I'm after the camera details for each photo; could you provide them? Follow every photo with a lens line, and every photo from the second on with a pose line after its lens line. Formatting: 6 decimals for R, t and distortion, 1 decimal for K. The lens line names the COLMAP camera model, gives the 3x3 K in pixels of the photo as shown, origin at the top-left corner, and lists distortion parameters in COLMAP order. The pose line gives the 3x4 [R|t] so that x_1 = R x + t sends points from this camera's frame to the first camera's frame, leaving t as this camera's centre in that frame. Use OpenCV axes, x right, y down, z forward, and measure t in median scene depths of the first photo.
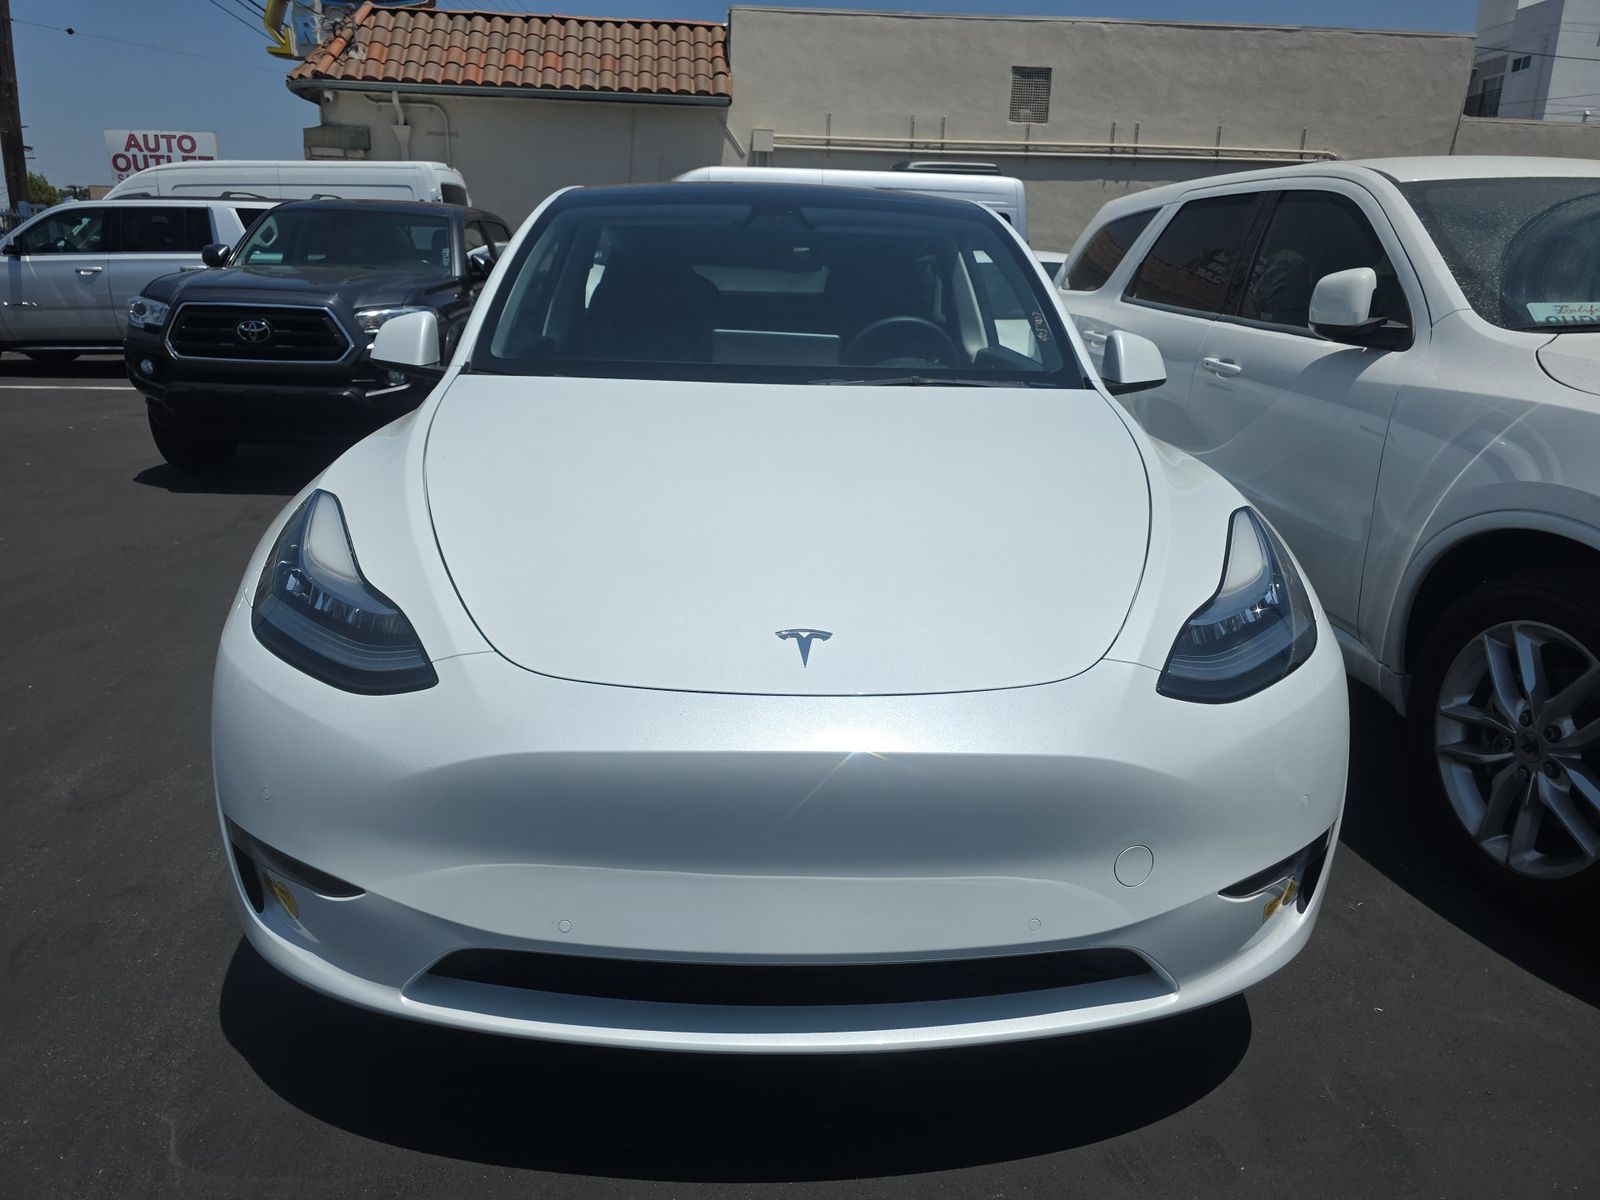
lens RADIAL K [[1084.0, 0, 801.4], [0, 1084.0, 600.3], [0, 0, 1]] dist [0.053506, -0.050838]
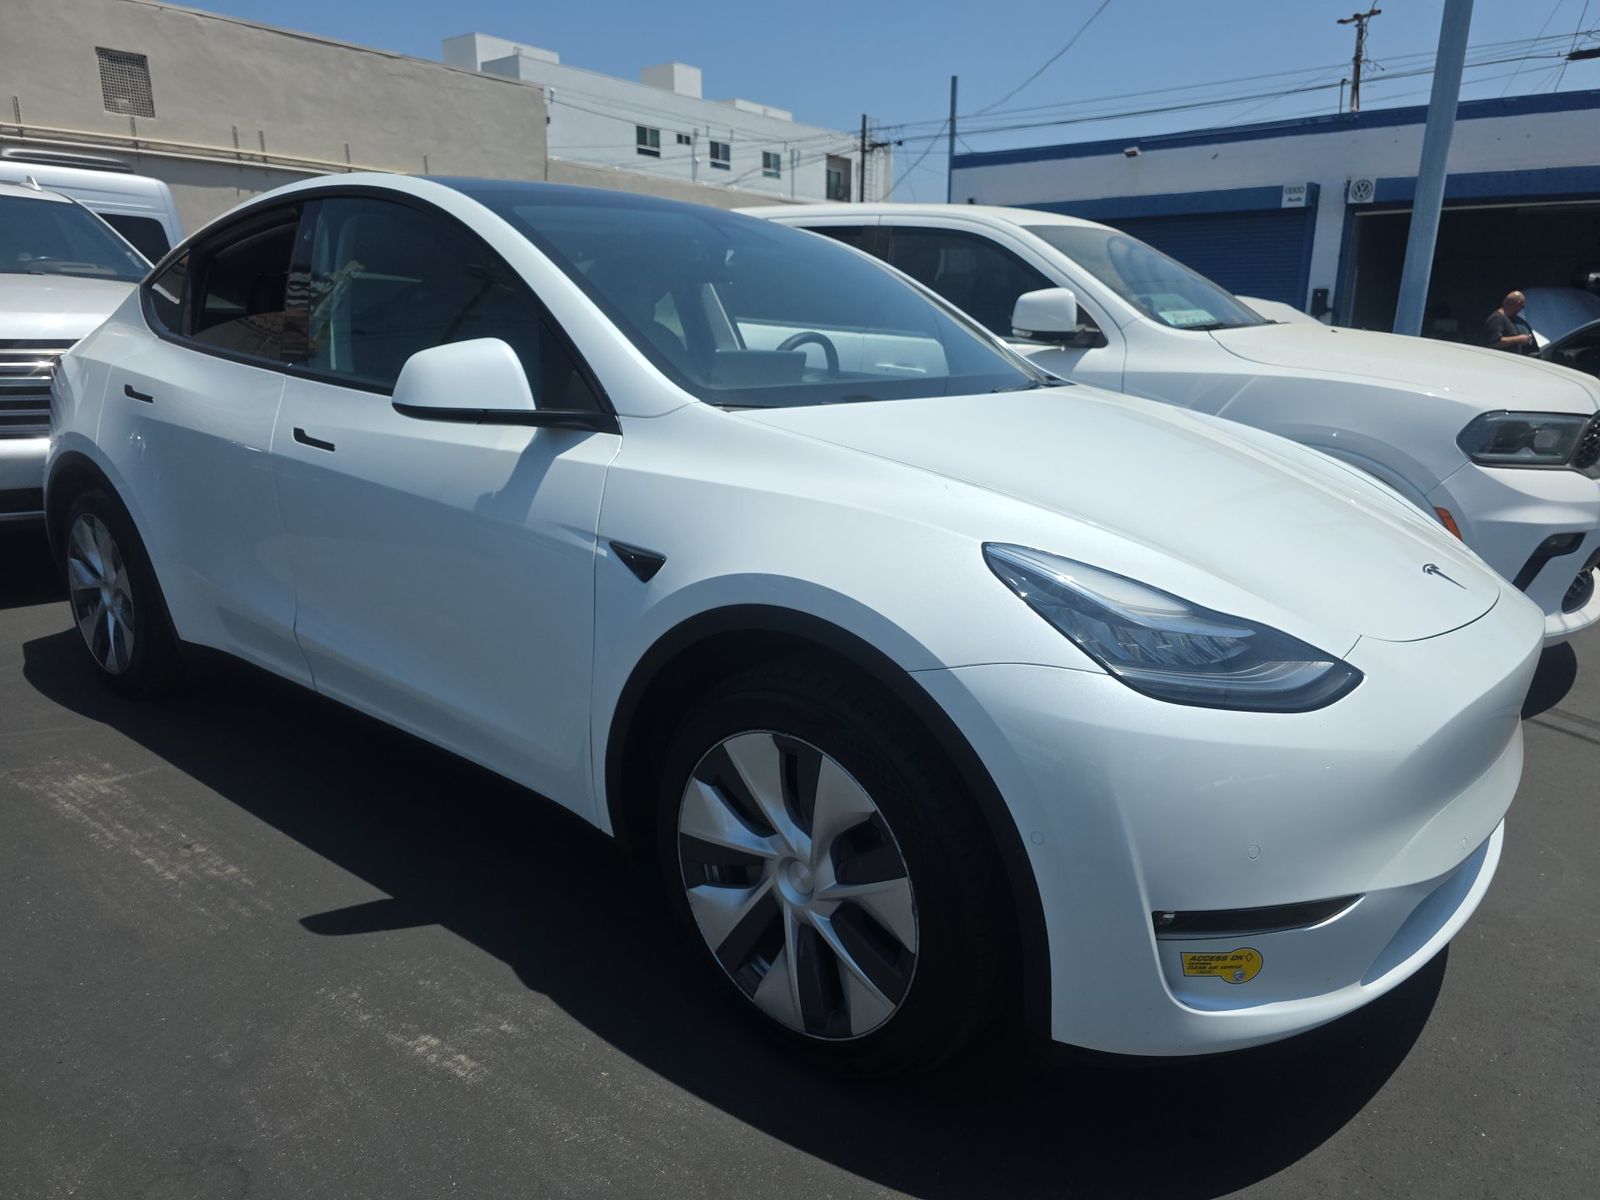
lens RADIAL K [[1084.0, 0, 799.2], [0, 1084.0, 604.3], [0, 0, 1]] dist [0.053506, -0.050838]
pose [[0.652117, -0.207428, 0.729189, -0.158572], [0.216174, 0.972786, 0.083397, -0.021581], [-0.726644, 0.103247, 0.679211, 0.073324]]
